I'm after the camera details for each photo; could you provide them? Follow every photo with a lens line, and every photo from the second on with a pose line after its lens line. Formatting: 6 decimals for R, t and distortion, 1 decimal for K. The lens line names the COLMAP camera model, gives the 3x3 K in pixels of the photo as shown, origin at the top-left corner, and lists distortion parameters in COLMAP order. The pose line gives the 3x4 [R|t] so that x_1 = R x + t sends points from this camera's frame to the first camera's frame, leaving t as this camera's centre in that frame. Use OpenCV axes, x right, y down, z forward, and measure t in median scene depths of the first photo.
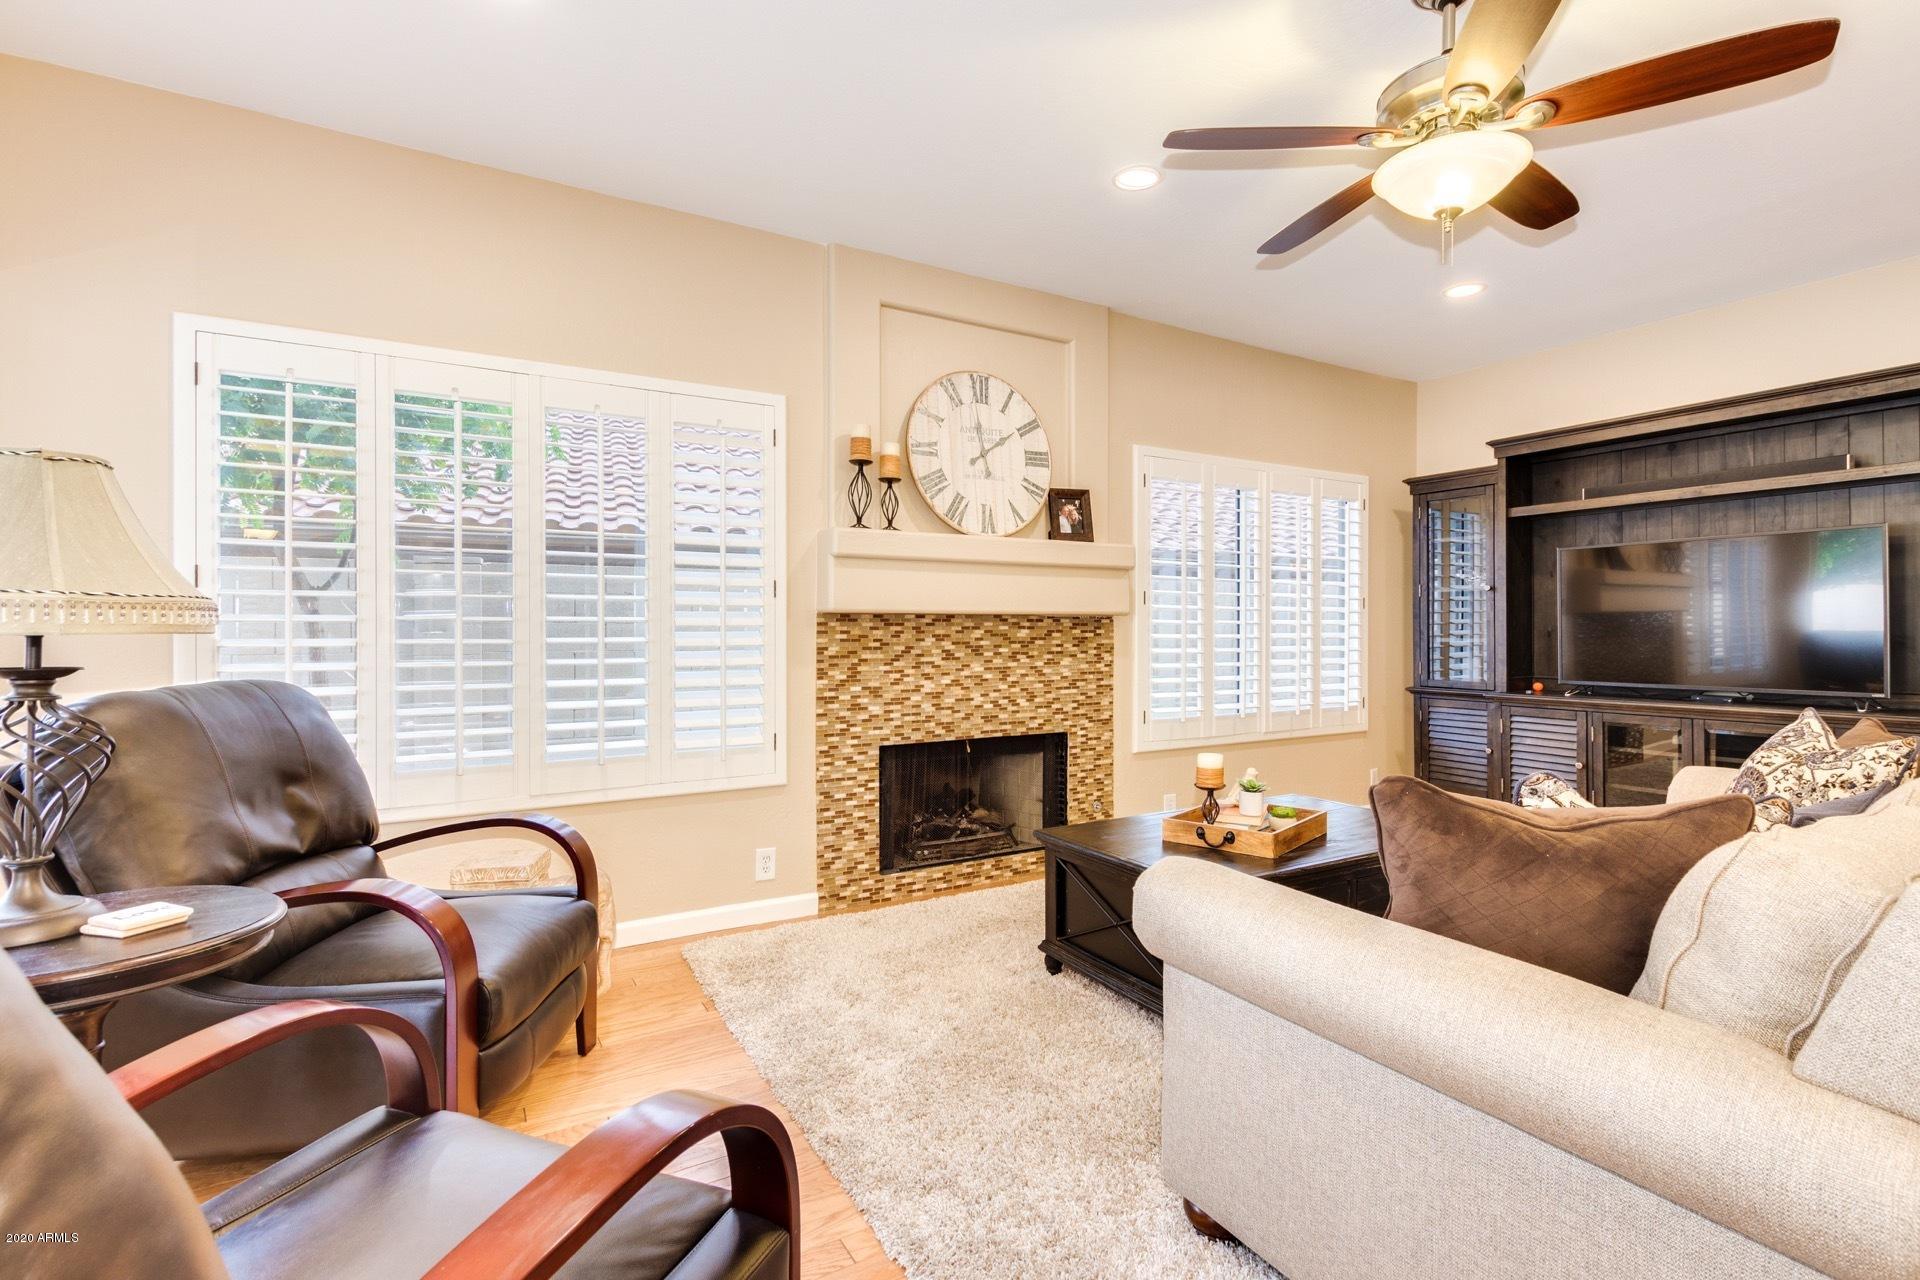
lens RADIAL K [[881.1, 0, 957.1], [0, 881.1, 626.2], [0, 0, 1]] dist [0.005019, -0.003514]
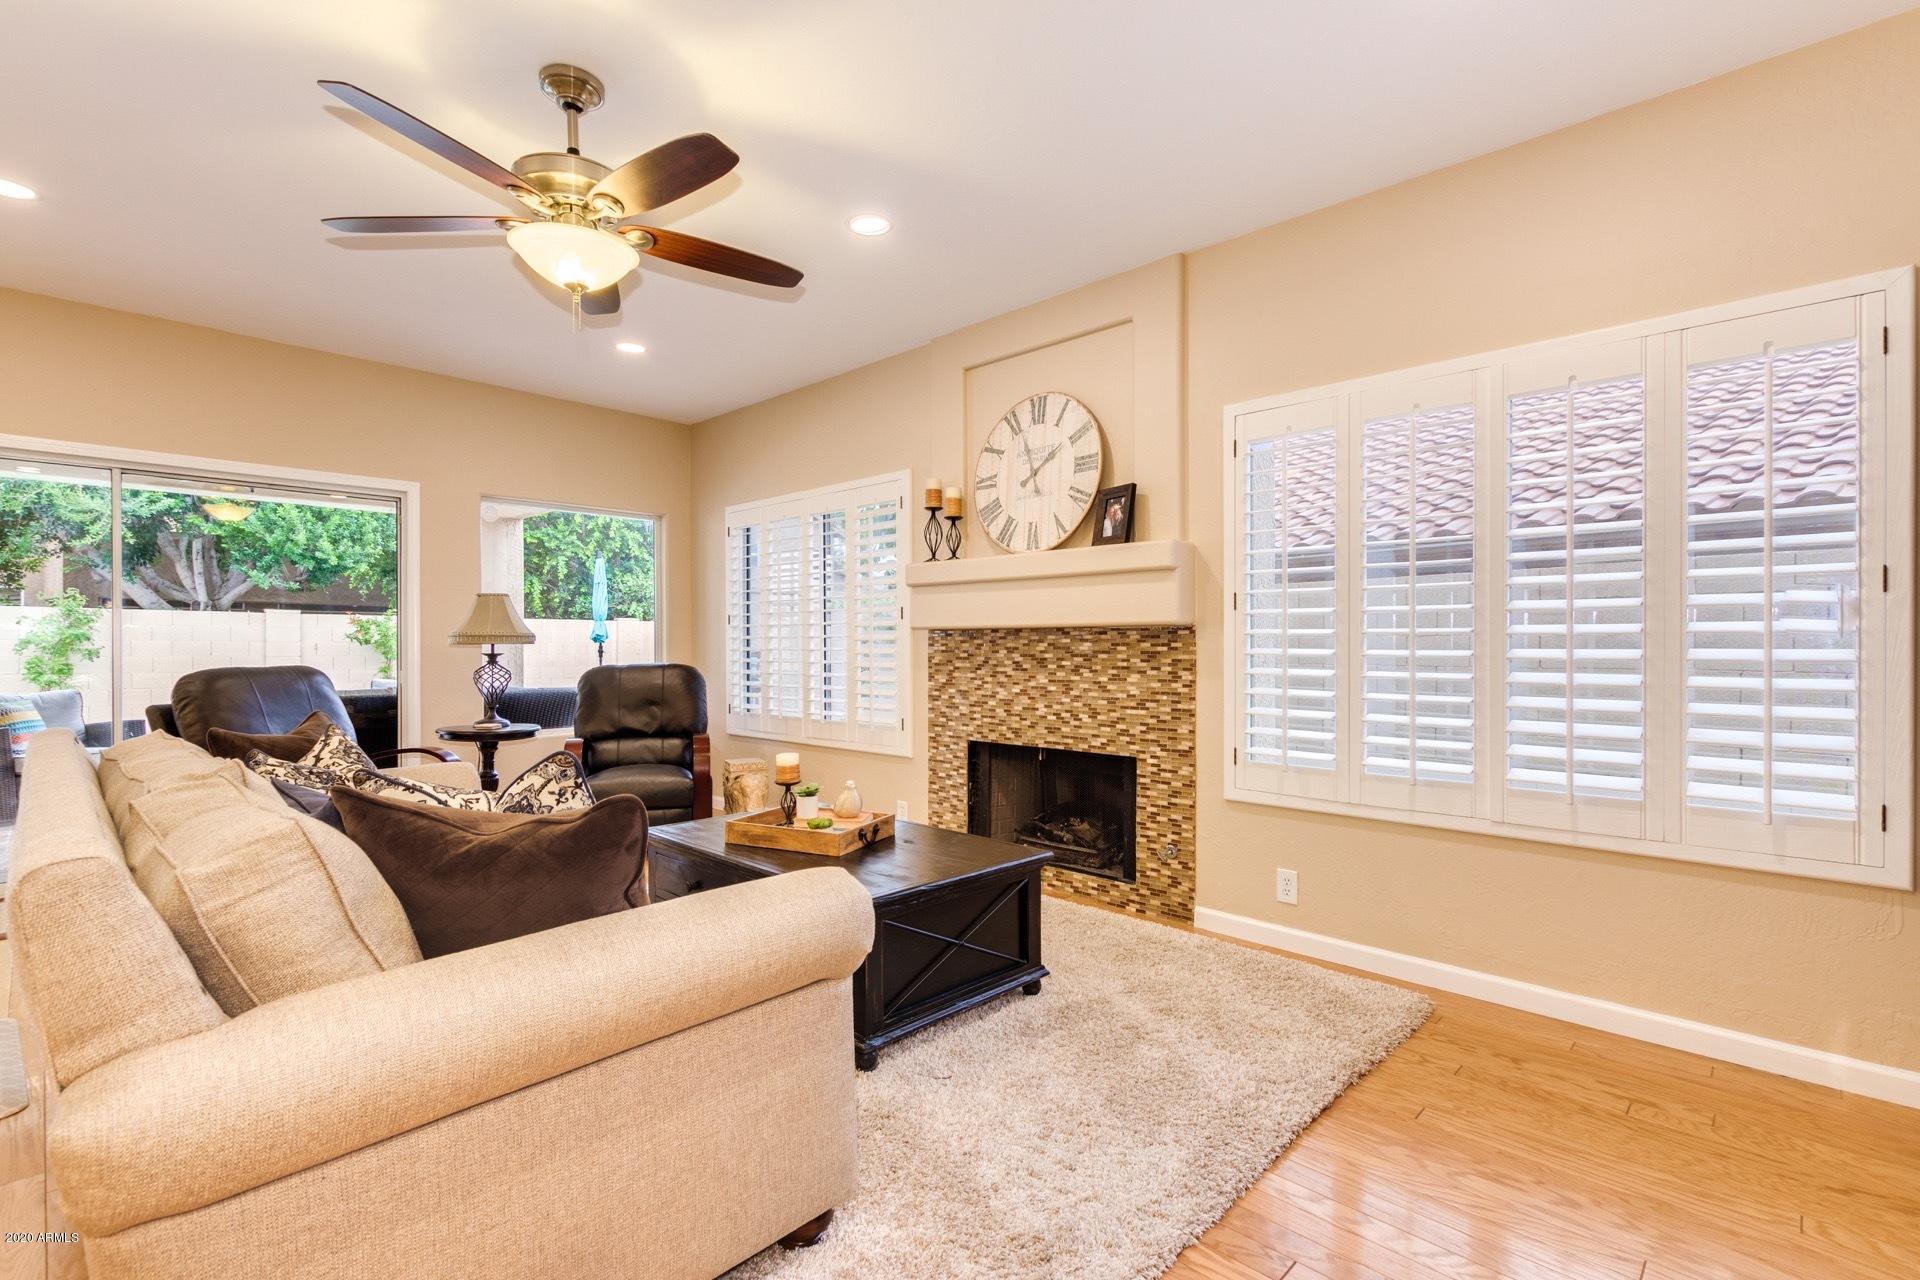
lens RADIAL K [[881.1, 0, 944.7], [0, 881.1, 642.3], [0, 0, 1]] dist [0.005019, -0.003514]
pose [[0.264155, 0.000411, -0.964480, 0.989861], [0.005732, 0.999982, 0.001996, 0.000941], [0.964463, -0.006055, 0.264148, 0.614978]]
